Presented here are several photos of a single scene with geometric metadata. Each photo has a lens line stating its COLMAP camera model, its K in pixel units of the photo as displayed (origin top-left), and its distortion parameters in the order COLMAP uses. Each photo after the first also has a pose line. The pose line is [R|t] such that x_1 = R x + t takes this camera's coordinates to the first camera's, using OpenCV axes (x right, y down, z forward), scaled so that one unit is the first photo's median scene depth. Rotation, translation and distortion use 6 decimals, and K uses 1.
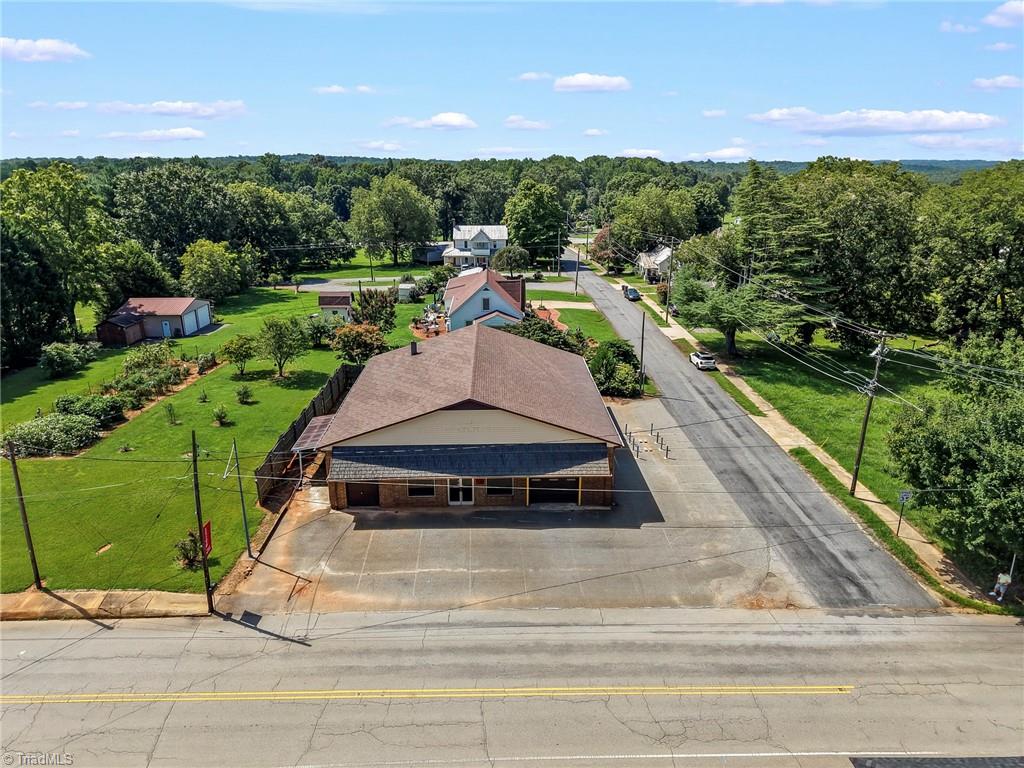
lens RADIAL K [[685.0, 0, 512.0], [0, 685.0, 384.0], [0, 0, 1]] dist [0.047035, -0.060530]
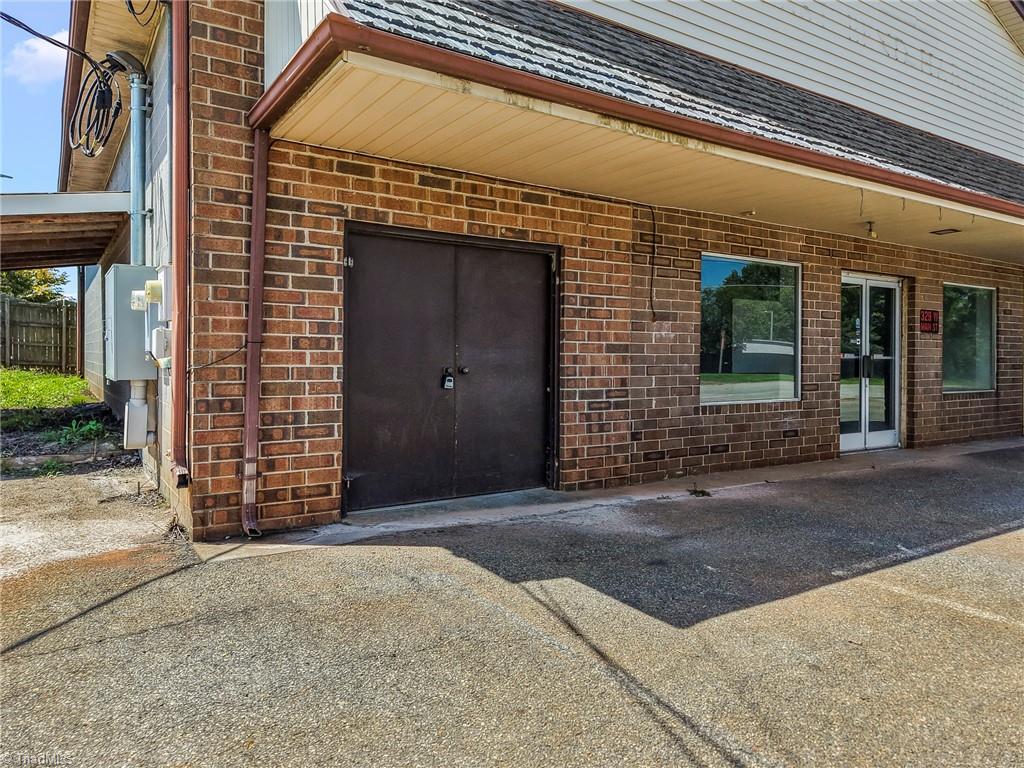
lens RADIAL K [[702.8, 0, 508.5], [0, 702.8, 341.9], [0, 0, 1]] dist [0.047886, -0.062497]
pose [[0.850671, 0.013928, 0.525514, -0.277894], [0.150783, 0.951183, -0.269288, 0.188528], [-0.503610, 0.308314, 0.807043, 0.880384]]
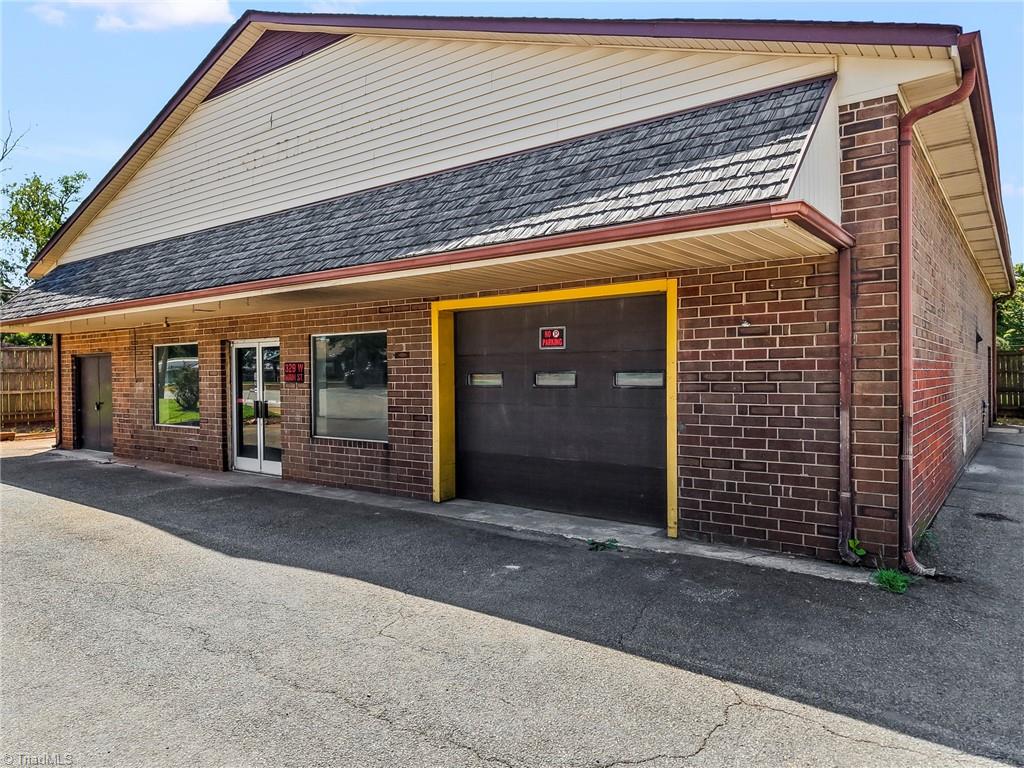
lens RADIAL K [[687.2, 0, 508.7], [0, 687.2, 382.9], [0, 0, 1]] dist [0.010583, -0.002244]
pose [[0.781964, -0.000215, -0.623323, 0.170240], [-0.186544, 0.954087, -0.234350, 0.189635], [0.594755, 0.299530, 0.746022, 0.853612]]
